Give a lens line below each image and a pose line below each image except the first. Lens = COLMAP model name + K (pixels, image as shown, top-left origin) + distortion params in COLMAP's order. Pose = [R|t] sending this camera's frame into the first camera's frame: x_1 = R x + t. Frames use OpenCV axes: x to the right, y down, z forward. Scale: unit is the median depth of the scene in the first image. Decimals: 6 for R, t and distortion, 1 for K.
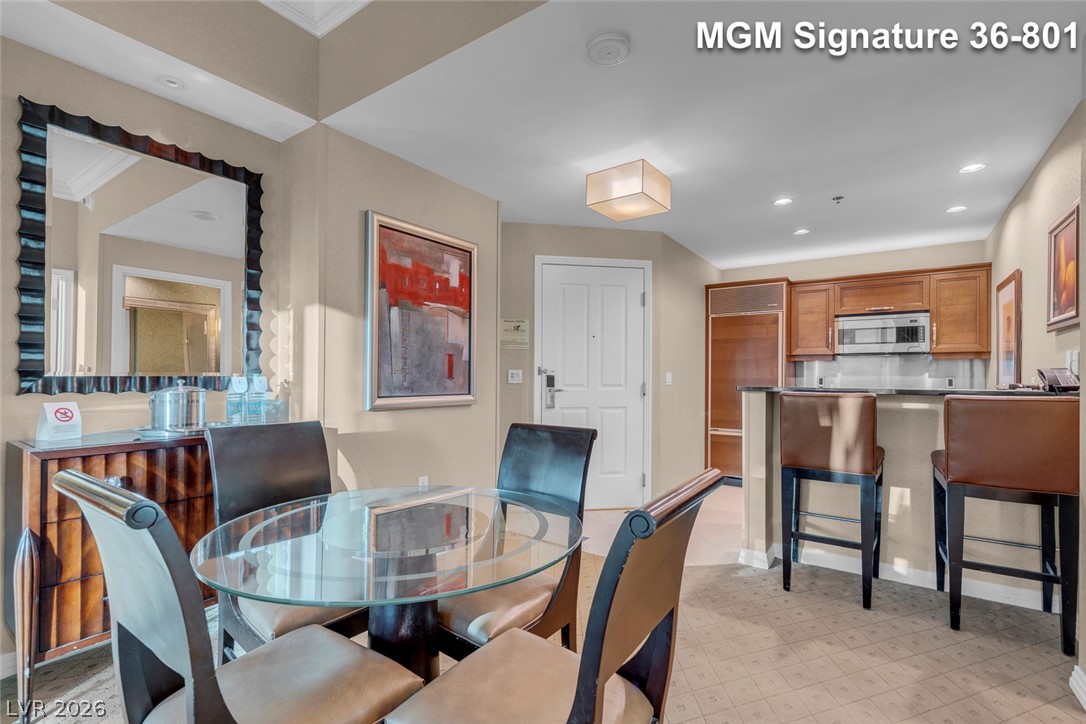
lens RADIAL K [[493.8, 0, 541.1], [0, 493.8, 377.3], [0, 0, 1]] dist [-0.006778, 0.002754]
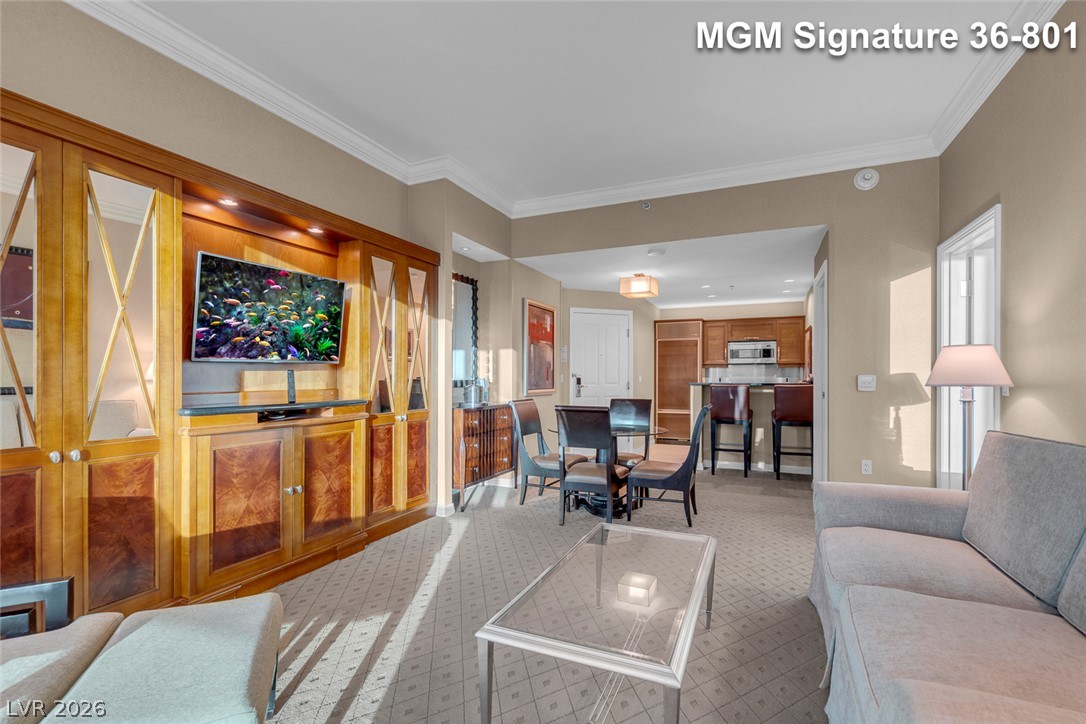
lens RADIAL K [[493.8, 0, 546.8], [0, 493.8, 380.6], [0, 0, 1]] dist [-0.006778, 0.002754]
pose [[0.979826, -0.008733, 0.199661, -0.409823], [0.008060, 0.999959, 0.004184, -0.002144], [-0.199689, -0.002490, 0.979856, -0.622020]]
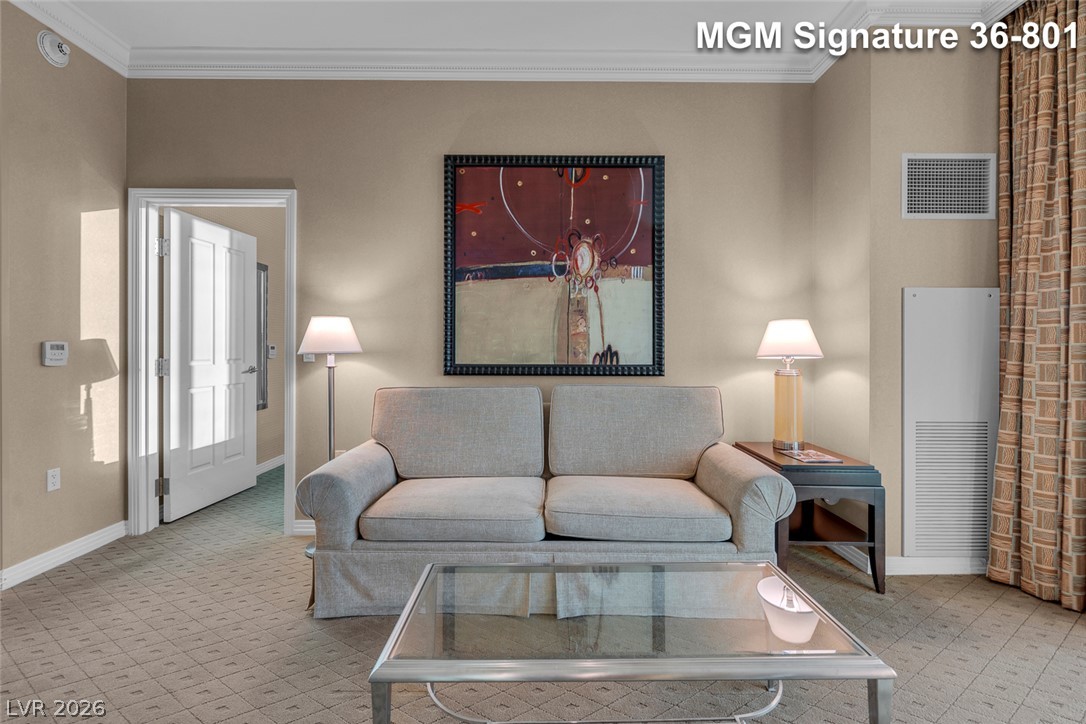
lens RADIAL K [[498.2, 0, 540.1], [0, 498.2, 348.7], [0, 0, 1]] dist [-0.011344, 0.003254]
pose [[-0.579504, -0.012983, 0.814866, -0.497468], [-0.002252, 0.999895, 0.014329, -0.004954], [-0.814967, 0.006469, -0.579472, 0.013860]]
